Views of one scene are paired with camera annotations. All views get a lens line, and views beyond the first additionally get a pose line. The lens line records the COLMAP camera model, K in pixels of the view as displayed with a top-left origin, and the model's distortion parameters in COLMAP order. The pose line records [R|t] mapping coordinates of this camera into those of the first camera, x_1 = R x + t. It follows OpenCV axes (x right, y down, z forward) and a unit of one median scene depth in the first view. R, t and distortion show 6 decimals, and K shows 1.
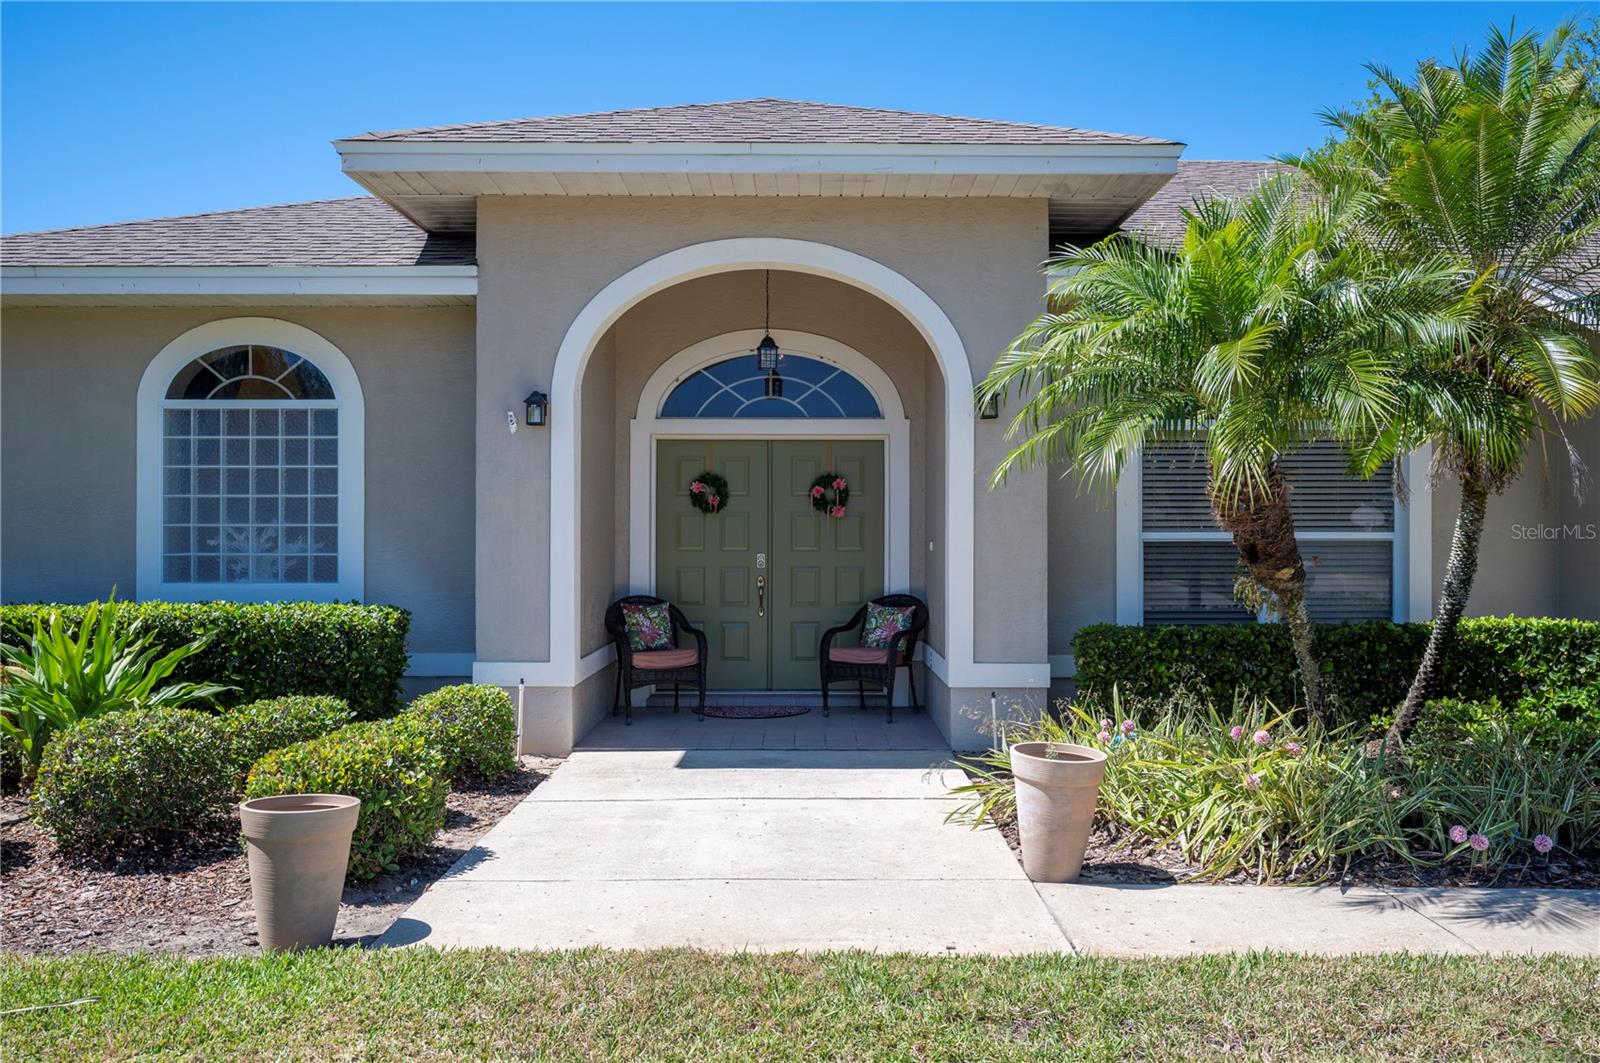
lens RADIAL K [[1207.0, 0, 799.1], [0, 1207.0, 520.9], [0, 0, 1]] dist [-0.043647, -0.002134]
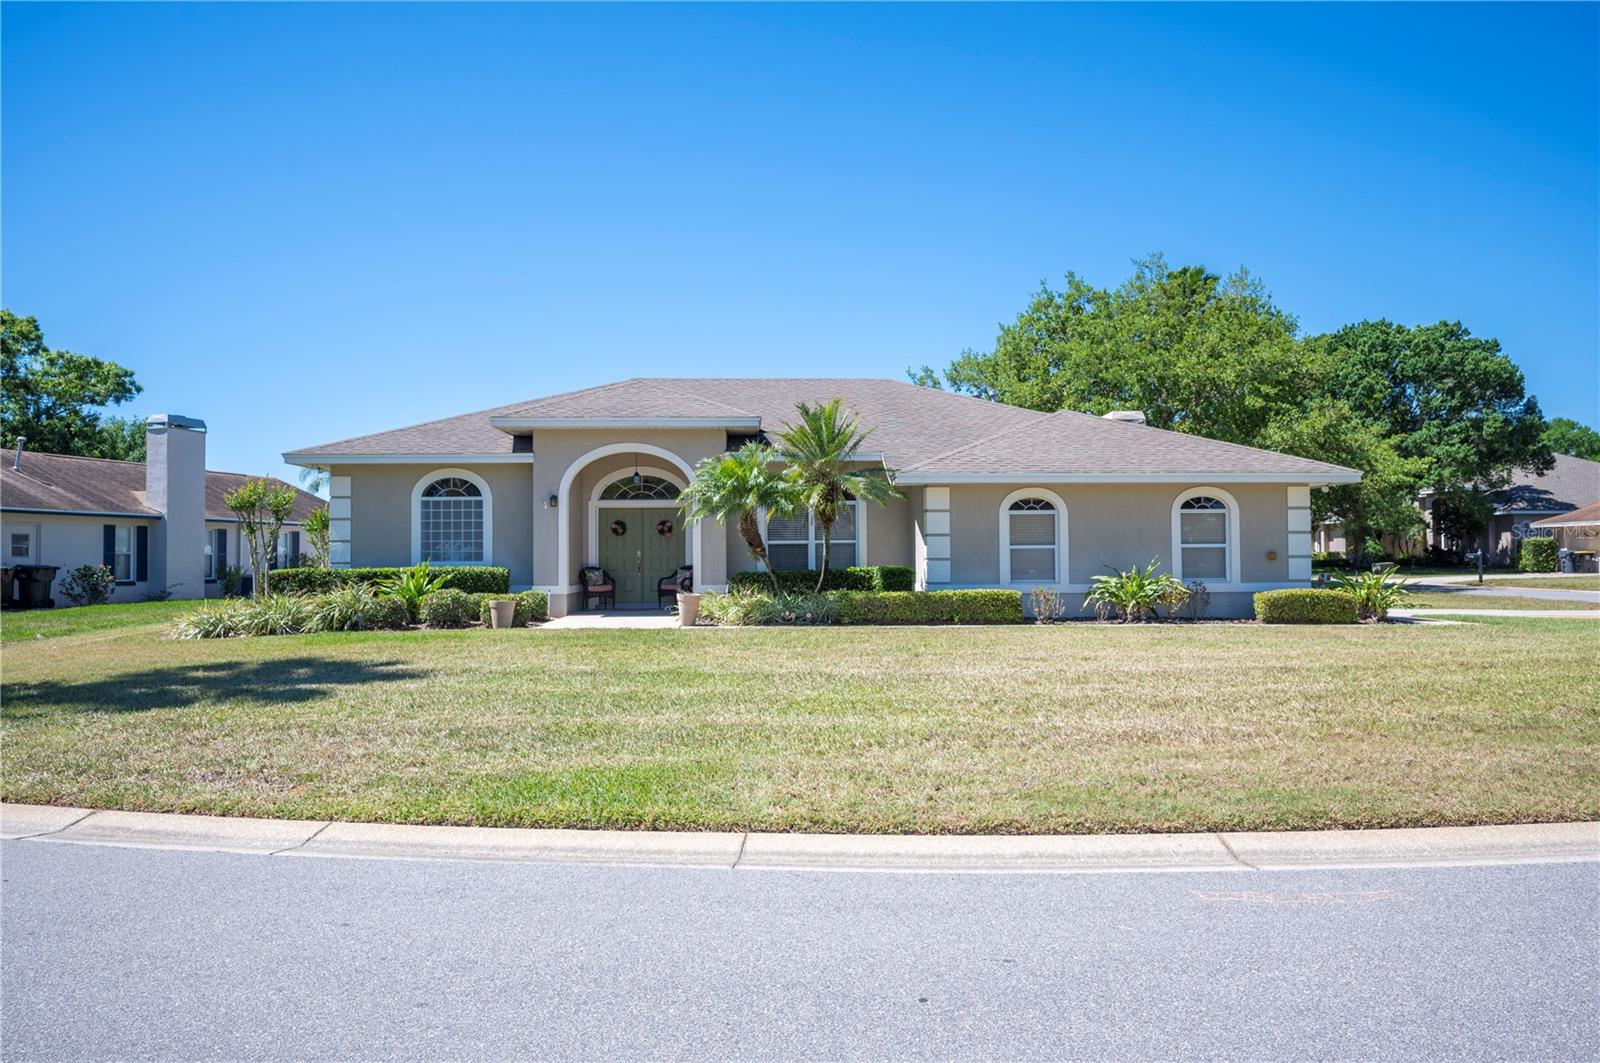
lens RADIAL K [[1076.0, 0, 802.3], [0, 1076.0, 535.9], [0, 0, 1]] dist [0.009504, 0.001353]
pose [[0.999684, -0.007847, 0.023898, 0.312262], [0.008079, 0.999921, -0.009628, 0.022781], [-0.023821, 0.009818, 0.999668, -1.574376]]
